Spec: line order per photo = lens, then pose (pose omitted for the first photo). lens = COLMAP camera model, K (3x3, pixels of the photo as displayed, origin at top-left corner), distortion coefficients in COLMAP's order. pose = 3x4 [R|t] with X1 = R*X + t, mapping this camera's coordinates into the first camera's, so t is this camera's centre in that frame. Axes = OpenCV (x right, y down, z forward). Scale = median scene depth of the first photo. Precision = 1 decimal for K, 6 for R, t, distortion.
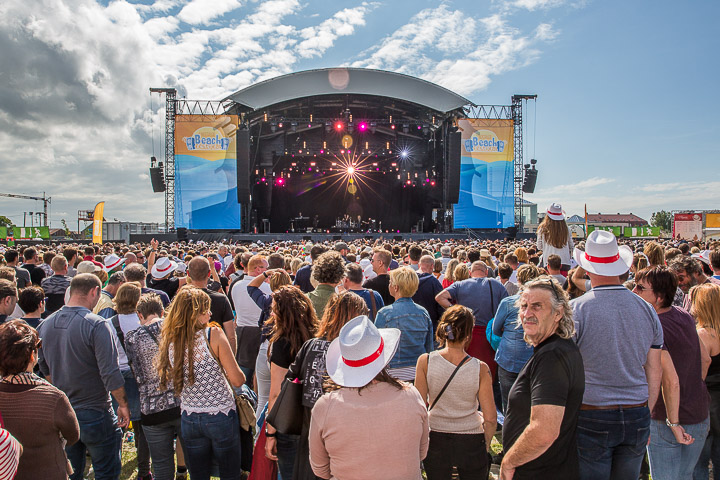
lens RADIAL K [[593.0, 0, 374.0], [0, 593.0, 241.2], [0, 0, 1]] dist [-0.116492, -0.000103]
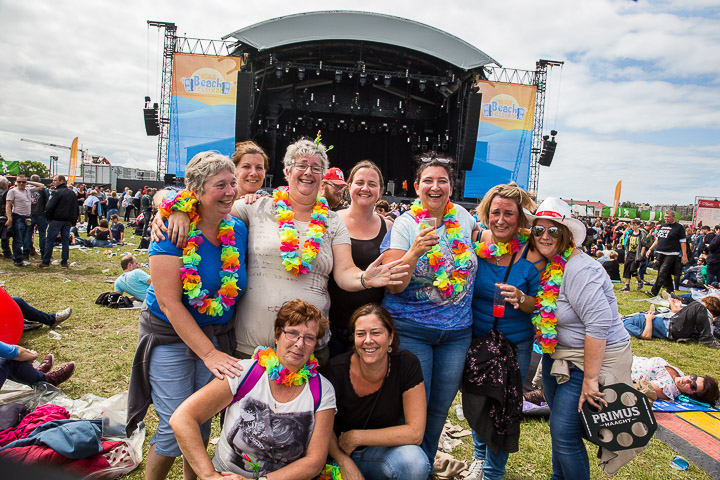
lens RADIAL K [[500.8, 0, 360.0], [0, 500.8, 240.0], [0, 0, 1]] dist [-0.117533, 0.097724]
pose [[0.997181, 0.073355, -0.015788, -0.013353], [-0.072213, 0.995357, 0.063645, 0.007802], [0.020384, -0.062325, 0.997848, 0.208996]]
